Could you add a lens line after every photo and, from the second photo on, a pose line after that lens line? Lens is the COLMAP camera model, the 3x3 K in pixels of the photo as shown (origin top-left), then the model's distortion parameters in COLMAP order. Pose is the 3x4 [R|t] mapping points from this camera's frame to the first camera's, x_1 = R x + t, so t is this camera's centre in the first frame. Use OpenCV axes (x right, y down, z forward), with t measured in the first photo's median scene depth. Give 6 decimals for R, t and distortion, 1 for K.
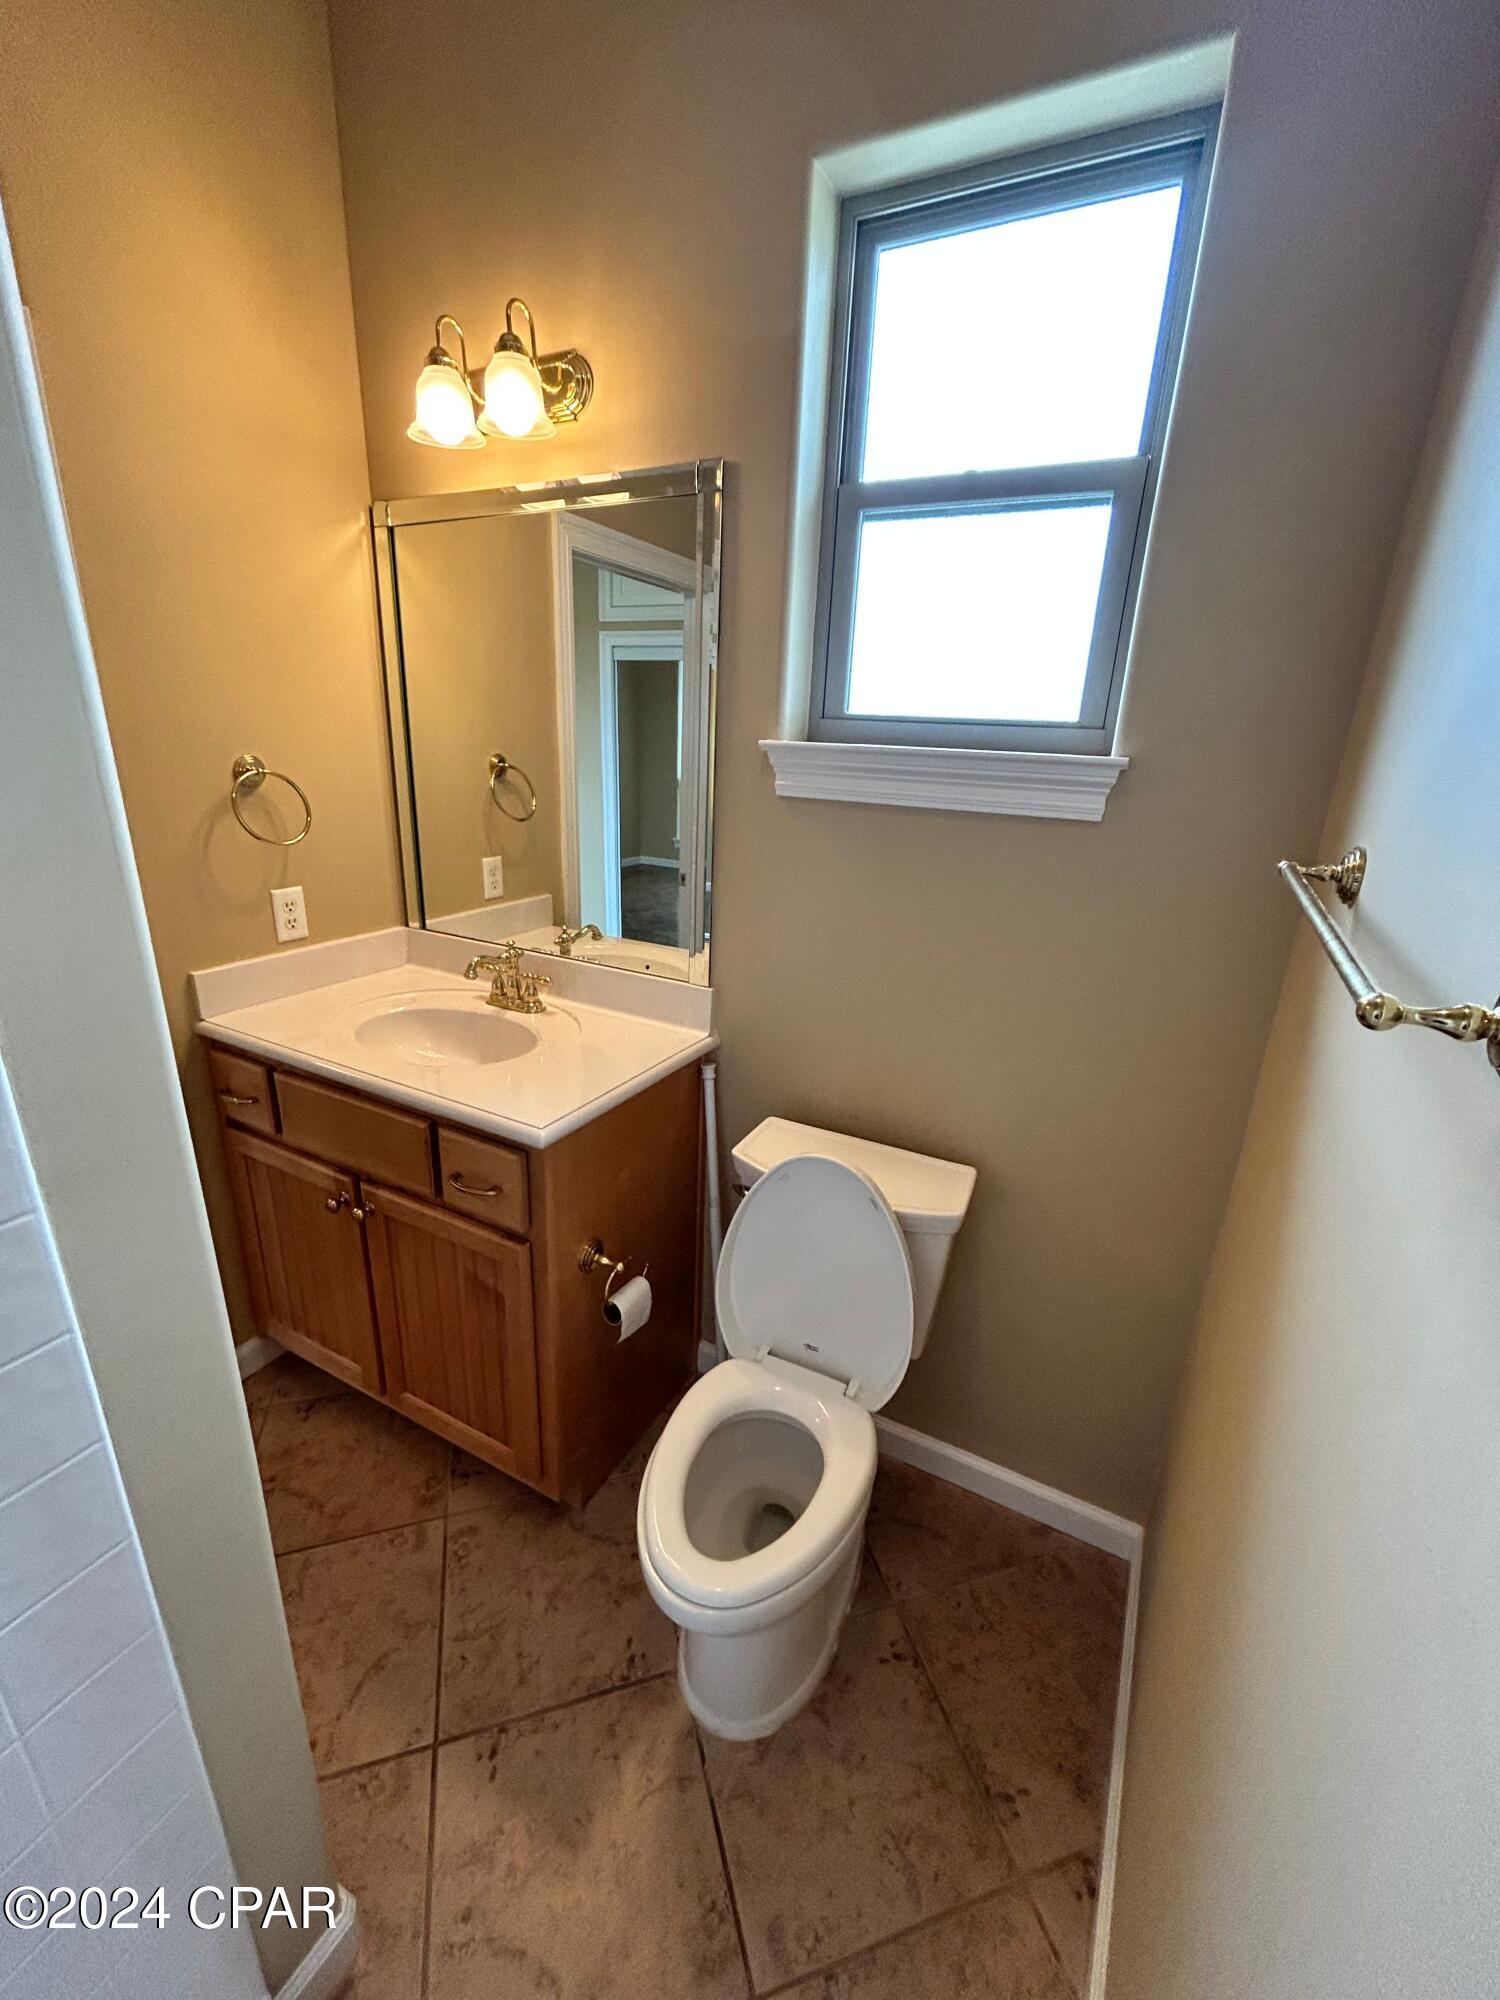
lens RADIAL K [[814.1, 0, 755.9], [0, 814.1, 1018.2], [0, 0, 1]] dist [0.000823, 0.001223]
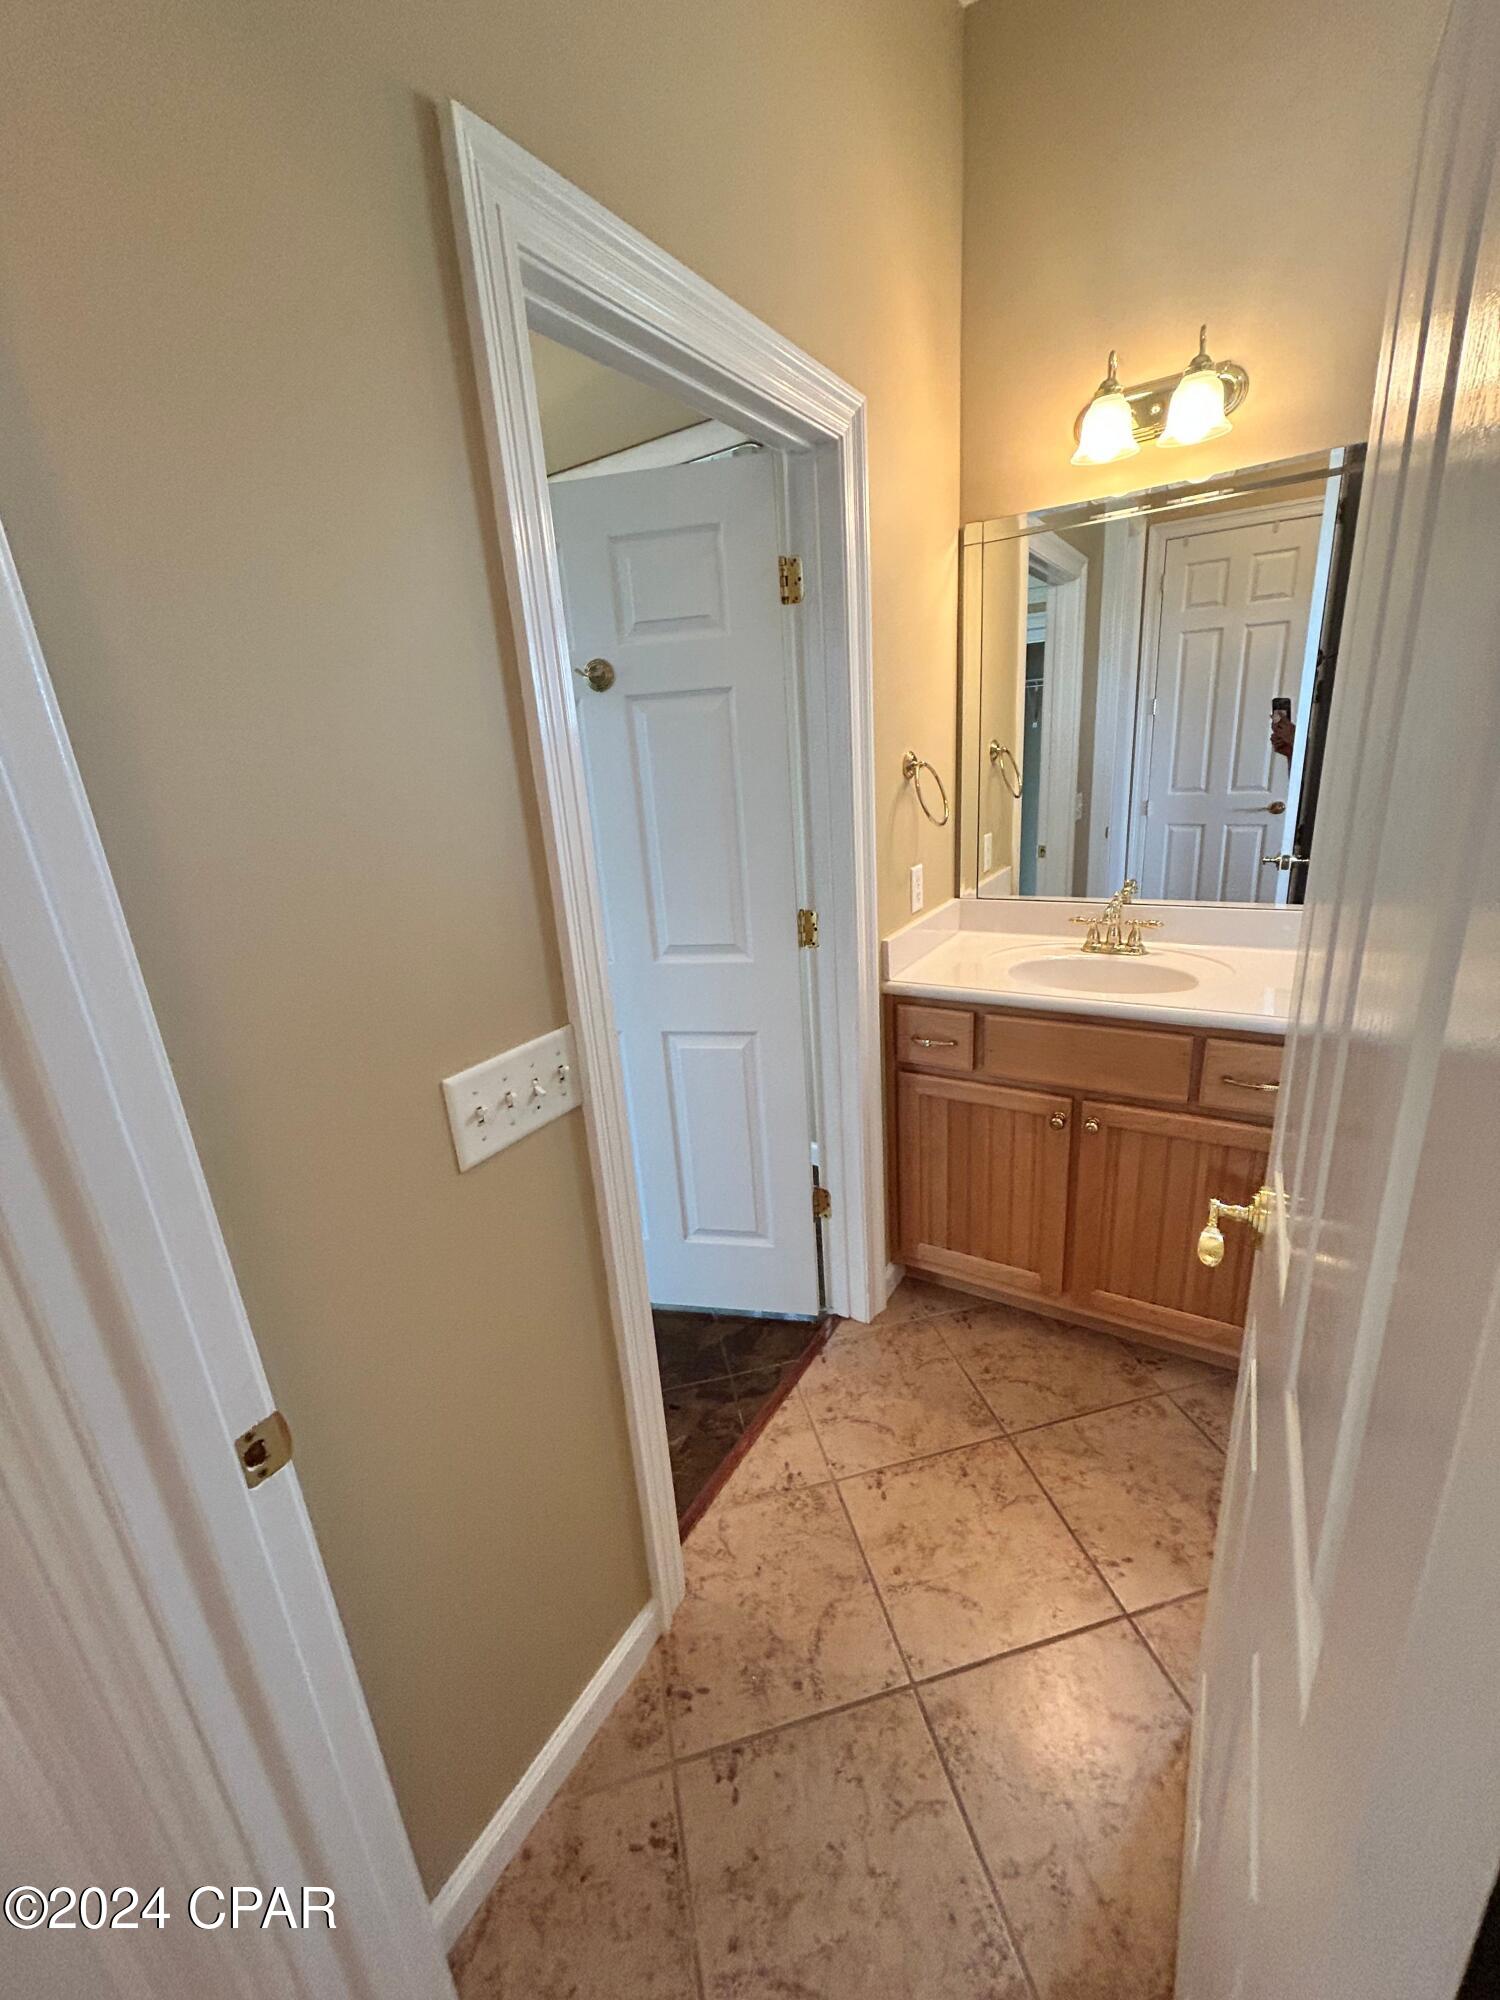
lens RADIAL K [[814.1, 0, 744.2], [0, 814.1, 985.9], [0, 0, 1]] dist [0.000823, 0.001223]
pose [[0.992323, -0.081818, -0.092737, -0.625397], [0.076304, 0.995184, -0.061528, 0.055116], [0.097325, 0.053979, 0.993788, -0.146157]]
